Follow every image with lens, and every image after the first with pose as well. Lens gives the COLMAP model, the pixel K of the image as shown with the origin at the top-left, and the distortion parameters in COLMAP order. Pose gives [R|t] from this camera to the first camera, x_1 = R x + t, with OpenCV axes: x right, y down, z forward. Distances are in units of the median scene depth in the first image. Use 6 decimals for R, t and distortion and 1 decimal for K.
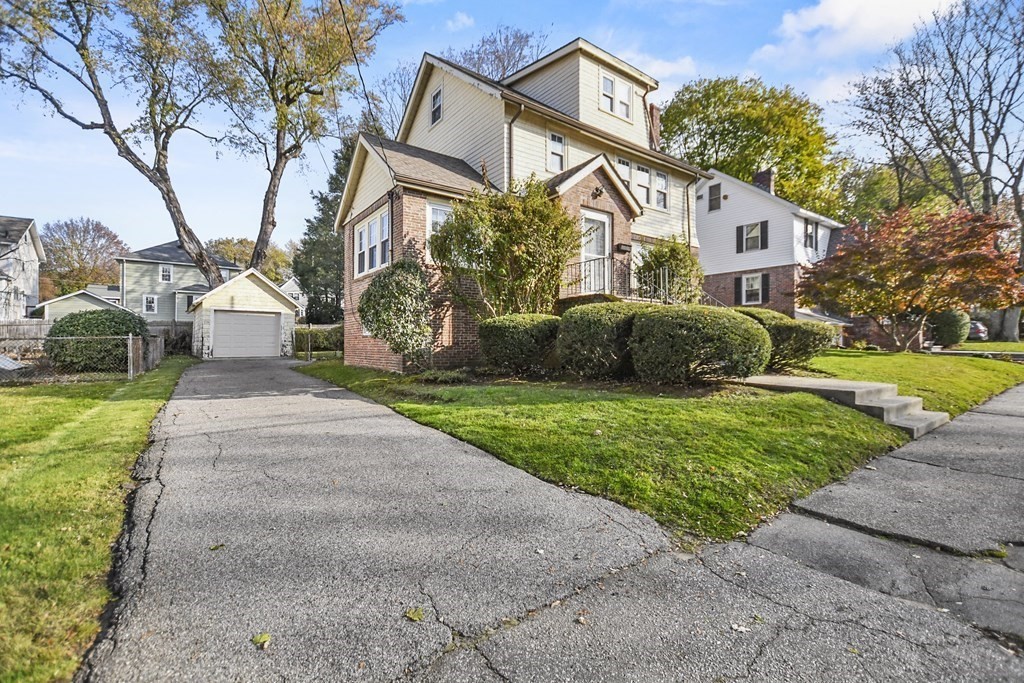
lens RADIAL K [[448.5, 0, 505.6], [0, 448.5, 340.9], [0, 0, 1]] dist [-0.001003, 0.001410]
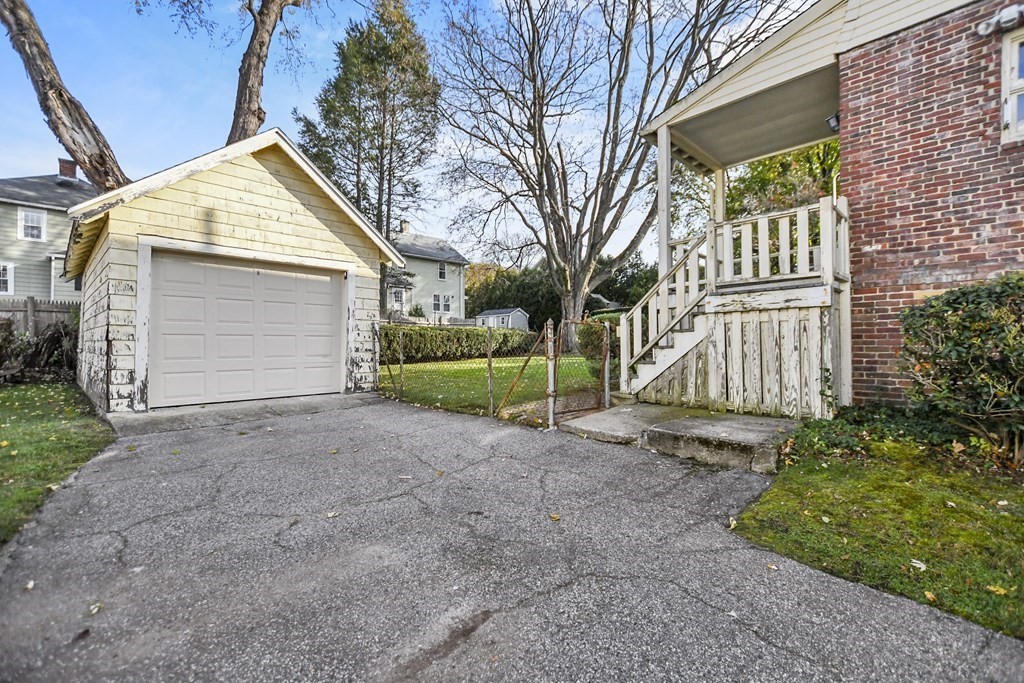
lens RADIAL K [[448.5, 0, 511.8], [0, 448.5, 342.8], [0, 0, 1]] dist [-0.001003, 0.001410]
pose [[0.989770, -0.001868, 0.142662, -0.356062], [0.001313, 0.999991, 0.003985, -0.005484], [-0.142669, -0.003757, 0.989763, 0.523901]]
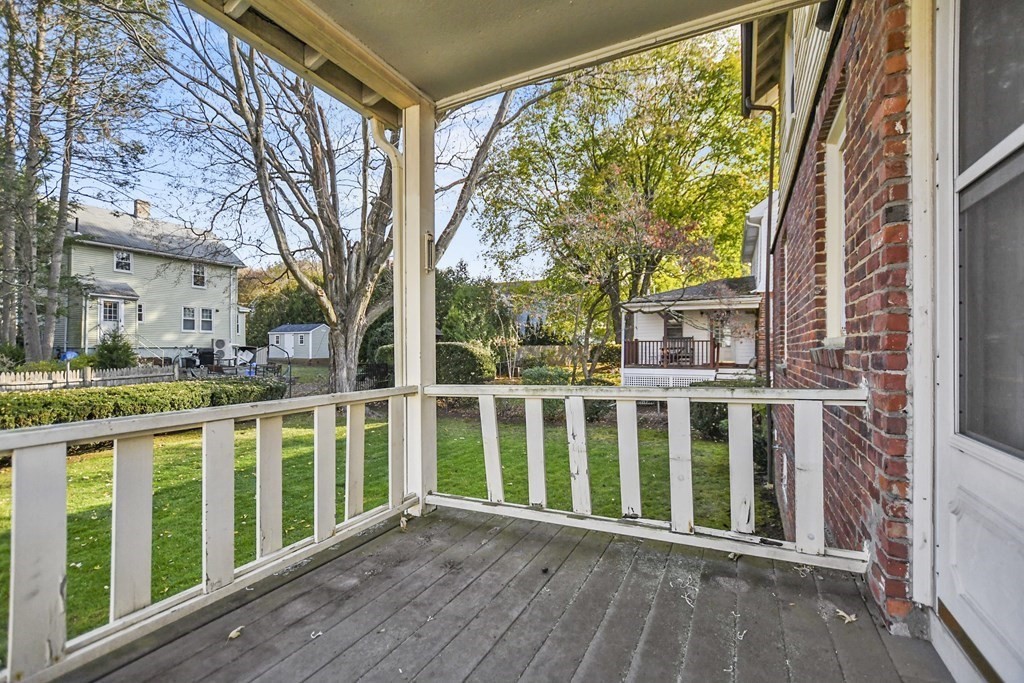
lens RADIAL K [[448.5, 0, 509.4], [0, 448.5, 343.3], [0, 0, 1]] dist [-0.001003, 0.001410]
pose [[0.893564, 0.002491, 0.448929, -0.264859], [-0.002349, 0.999997, -0.000873, -0.042322], [-0.448930, -0.000274, 0.893567, 0.631817]]
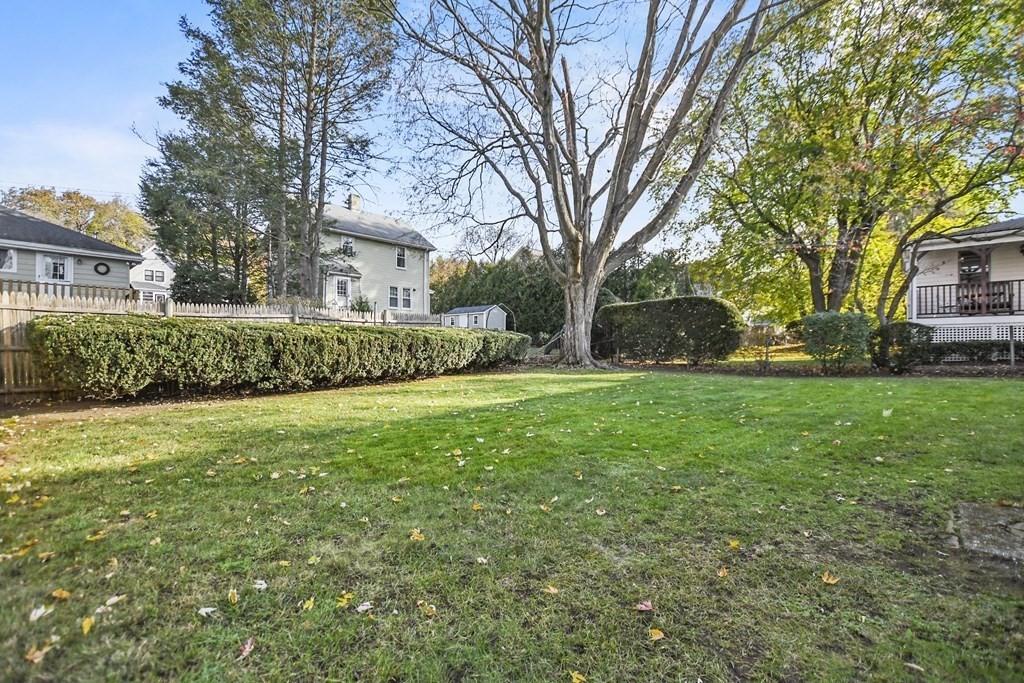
lens RADIAL K [[448.5, 0, 514.7], [0, 448.5, 343.6], [0, 0, 1]] dist [-0.001003, 0.001410]
pose [[0.976468, -0.000625, 0.215660, -0.343893], [-0.000368, 0.999990, 0.004567, -0.009928], [-0.215661, -0.004539, 0.976458, 0.671709]]
